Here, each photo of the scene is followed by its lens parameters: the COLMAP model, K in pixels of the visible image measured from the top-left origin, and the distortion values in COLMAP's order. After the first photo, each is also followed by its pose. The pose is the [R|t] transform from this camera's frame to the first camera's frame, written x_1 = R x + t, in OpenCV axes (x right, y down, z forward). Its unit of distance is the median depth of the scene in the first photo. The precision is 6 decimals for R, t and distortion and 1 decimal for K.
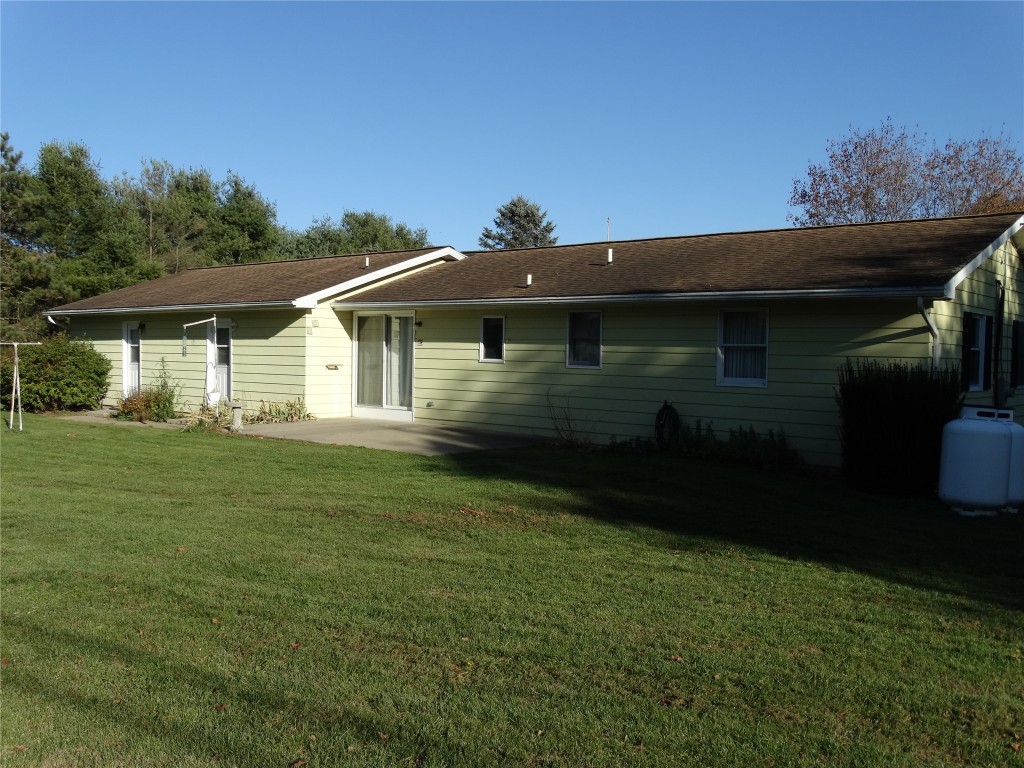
lens RADIAL K [[932.0, 0, 512.0], [0, 932.0, 384.0], [0, 0, 1]] dist [0.003206, 0.001486]
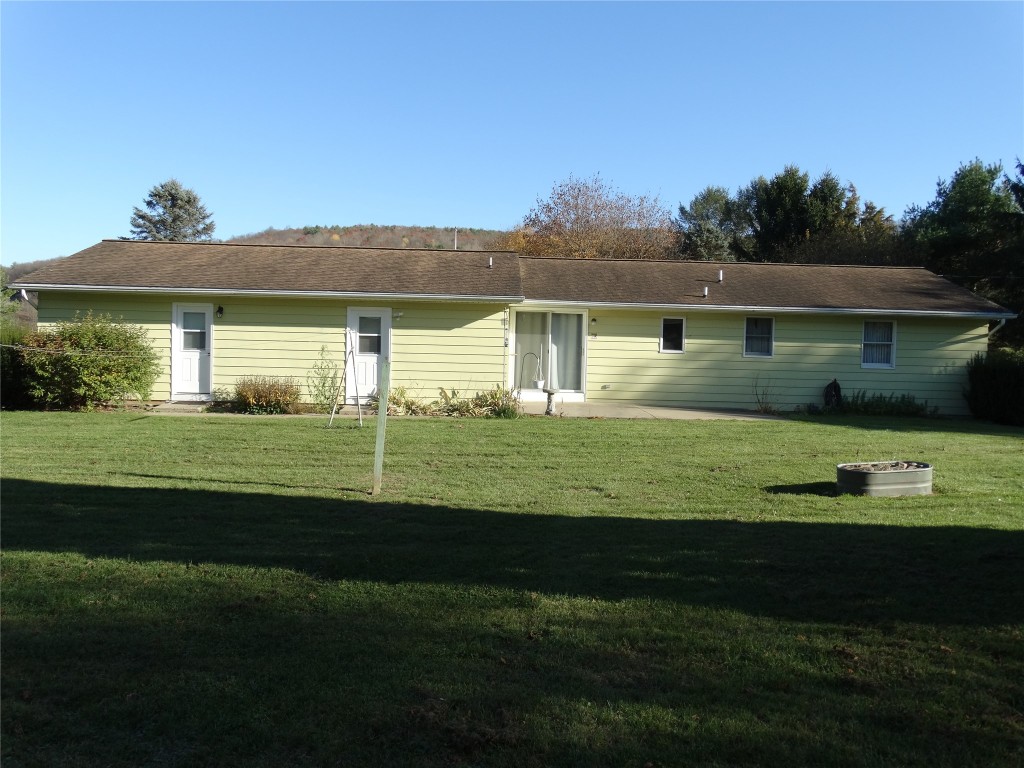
lens RADIAL K [[817.1, 0, 512.0], [0, 817.1, 384.0], [0, 0, 1]] dist [0.033848, -0.000357]
pose [[0.733149, -0.026658, 0.679545, -0.886707], [0.009529, 0.999536, 0.028930, -0.013715], [-0.680001, -0.014735, 0.733063, 0.290110]]
